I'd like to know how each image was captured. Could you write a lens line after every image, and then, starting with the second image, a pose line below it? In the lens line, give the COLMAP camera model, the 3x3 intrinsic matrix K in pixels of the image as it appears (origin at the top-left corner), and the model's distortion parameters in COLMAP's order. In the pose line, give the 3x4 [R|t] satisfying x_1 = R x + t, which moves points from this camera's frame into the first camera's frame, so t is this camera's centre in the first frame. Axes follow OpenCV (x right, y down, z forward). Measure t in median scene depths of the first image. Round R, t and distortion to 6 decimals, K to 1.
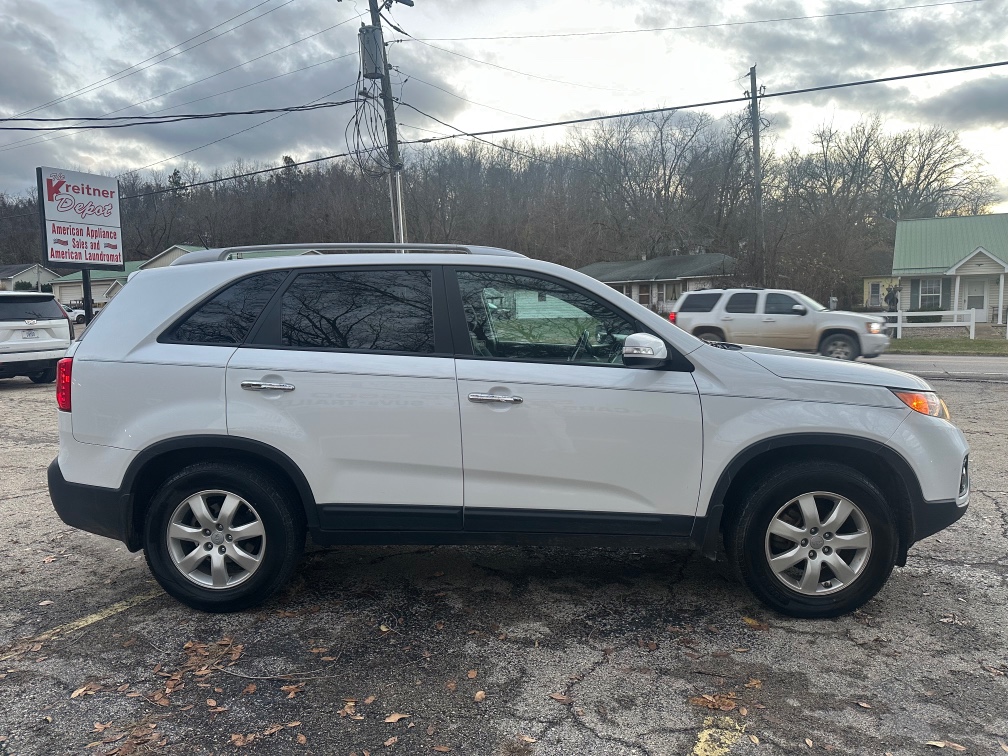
lens RADIAL K [[706.0, 0, 502.7], [0, 706.0, 380.1], [0, 0, 1]] dist [0.005281, -0.009377]
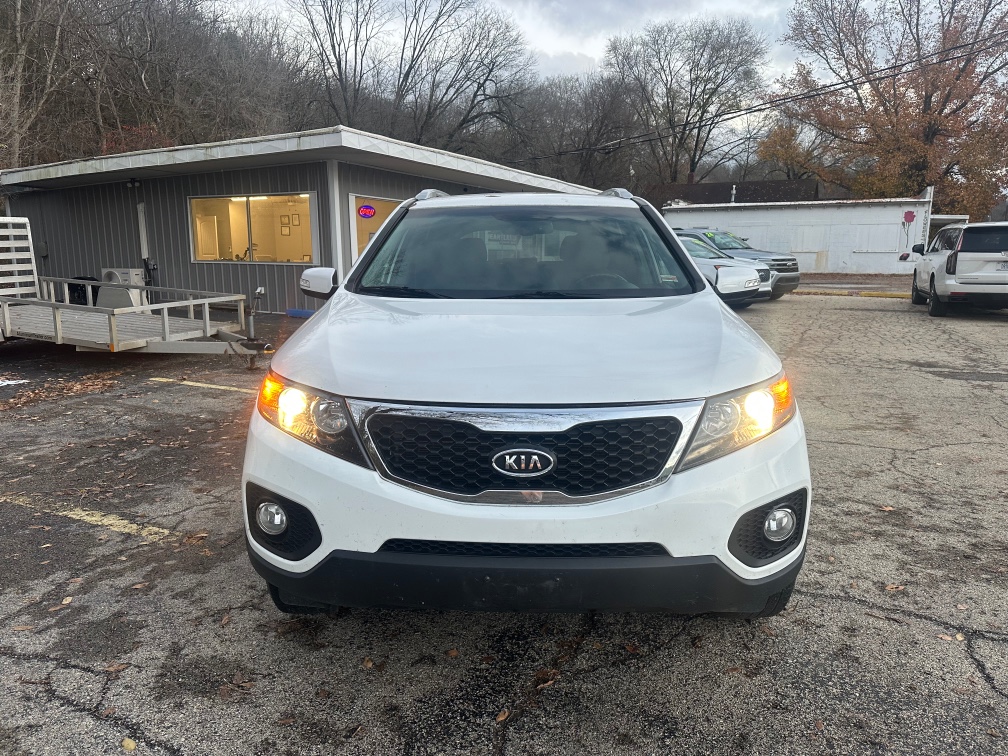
lens RADIAL K [[706.0, 0, 504.7], [0, 706.0, 377.2], [0, 0, 1]] dist [0.005281, -0.009377]
pose [[0.032377, 0.192651, -0.980733, 1.329045], [-0.099012, 0.977039, 0.188657, -0.138972], [0.994559, 0.090996, 0.050708, 1.238487]]
